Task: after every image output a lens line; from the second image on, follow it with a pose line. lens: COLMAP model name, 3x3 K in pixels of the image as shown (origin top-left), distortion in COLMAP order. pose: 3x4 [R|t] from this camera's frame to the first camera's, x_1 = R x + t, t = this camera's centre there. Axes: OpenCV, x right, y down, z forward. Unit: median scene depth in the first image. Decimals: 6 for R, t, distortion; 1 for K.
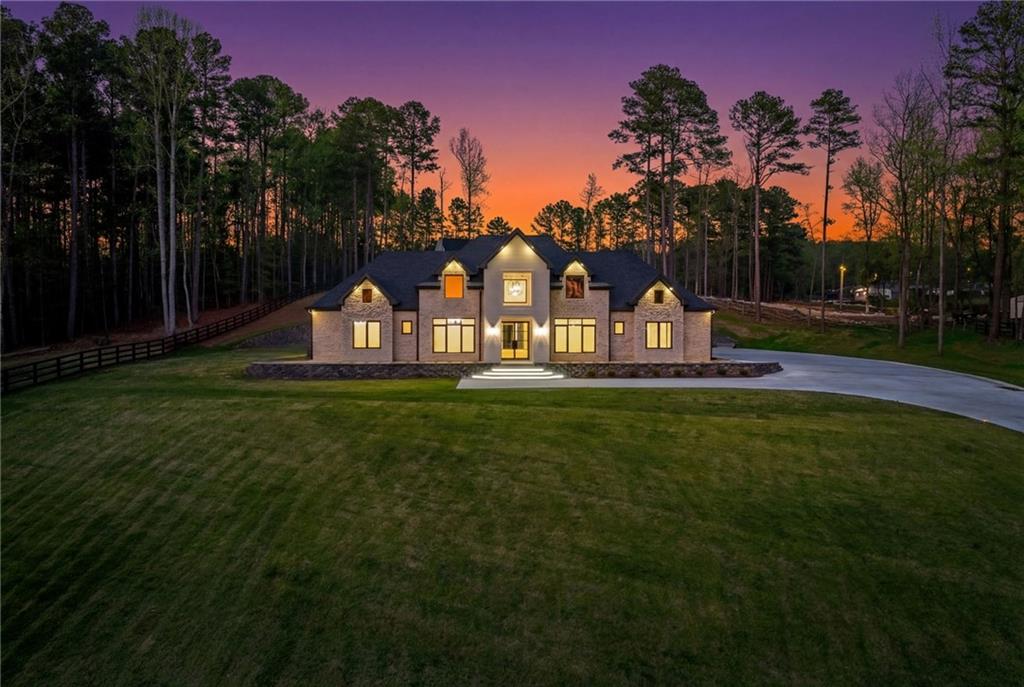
lens RADIAL K [[740.7, 0, 514.0], [0, 740.7, 320.5], [0, 0, 1]] dist [-0.003148, -0.004058]
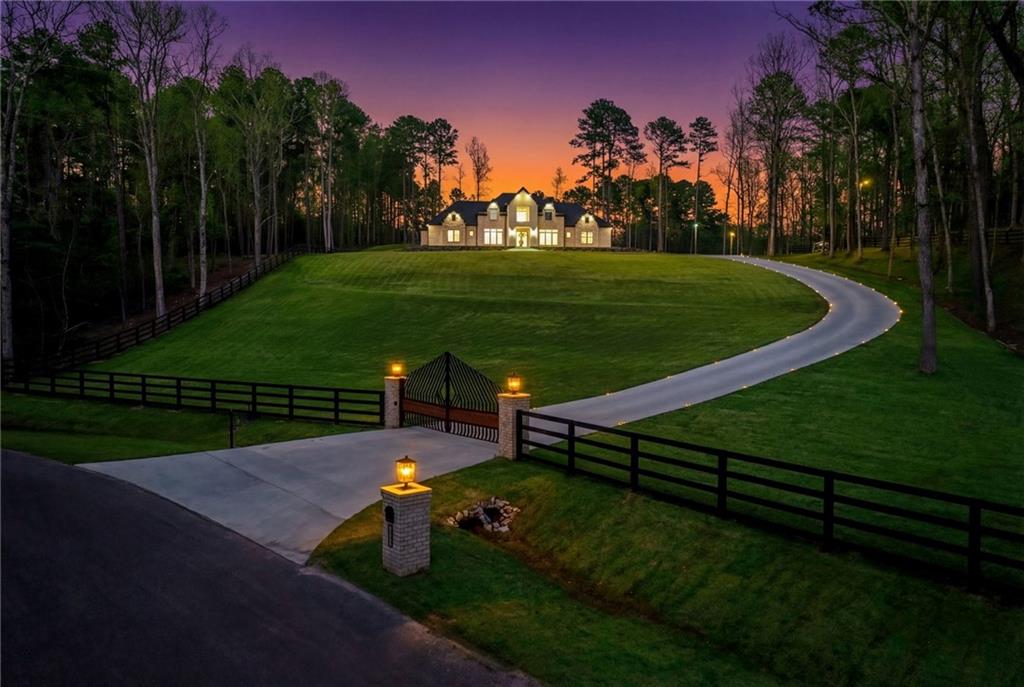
lens RADIAL K [[740.7, 0, 514.0], [0, 740.7, 320.5], [0, 0, 1]] dist [-0.003148, -0.004058]
pose [[0.999297, -0.000186, 0.037490, -0.050325], [0.000219, 1.000000, -0.000876, 0.132516], [-0.037490, 0.000883, 0.999297, -0.583301]]
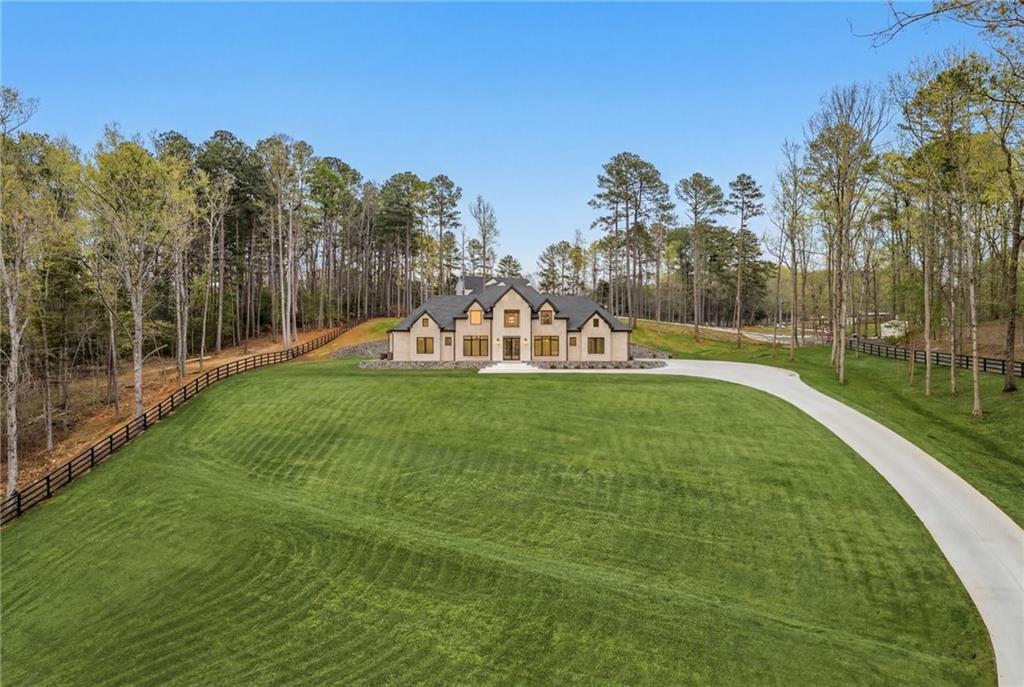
lens RADIAL K [[740.7, 0, 514.0], [0, 740.7, 320.5], [0, 0, 1]] dist [-0.003148, -0.004058]
pose [[0.999814, -0.002276, -0.019134, 0.019909], [0.001591, 0.999360, -0.035749, 0.011089], [0.019203, 0.035712, 0.999178, -0.349824]]
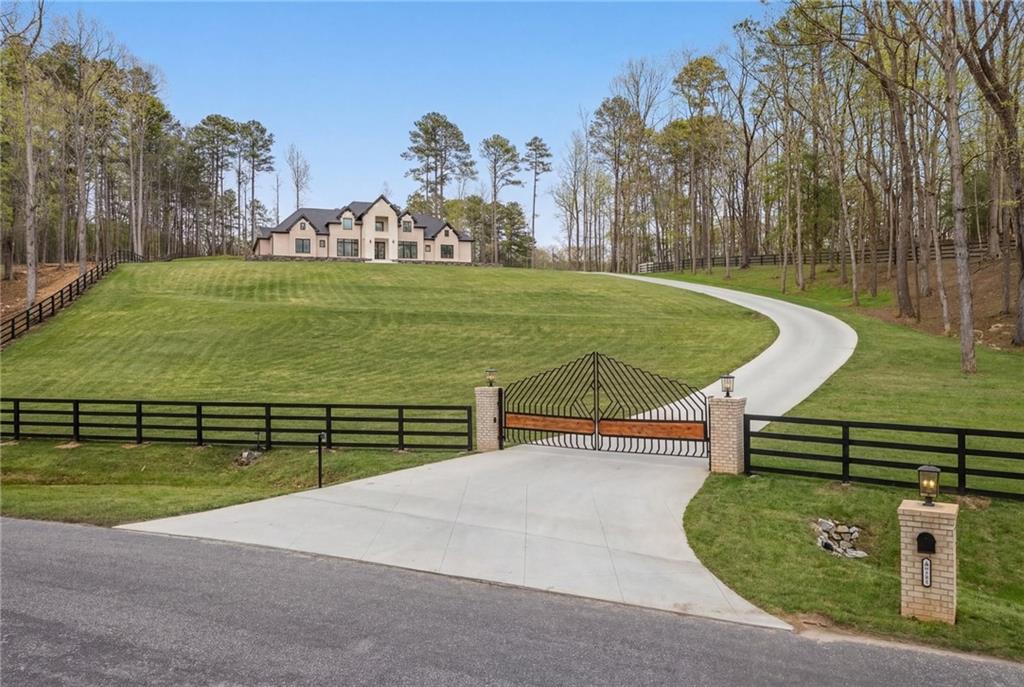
lens RADIAL K [[759.2, 0, 512.3], [0, 759.2, 310.2], [0, 0, 1]] dist [-0.009337, -0.005480]
pose [[0.945980, 0.004935, 0.324187, -0.158542], [0.010660, 0.998870, -0.046313, 0.140975], [-0.324049, 0.047267, 0.944859, -0.524409]]
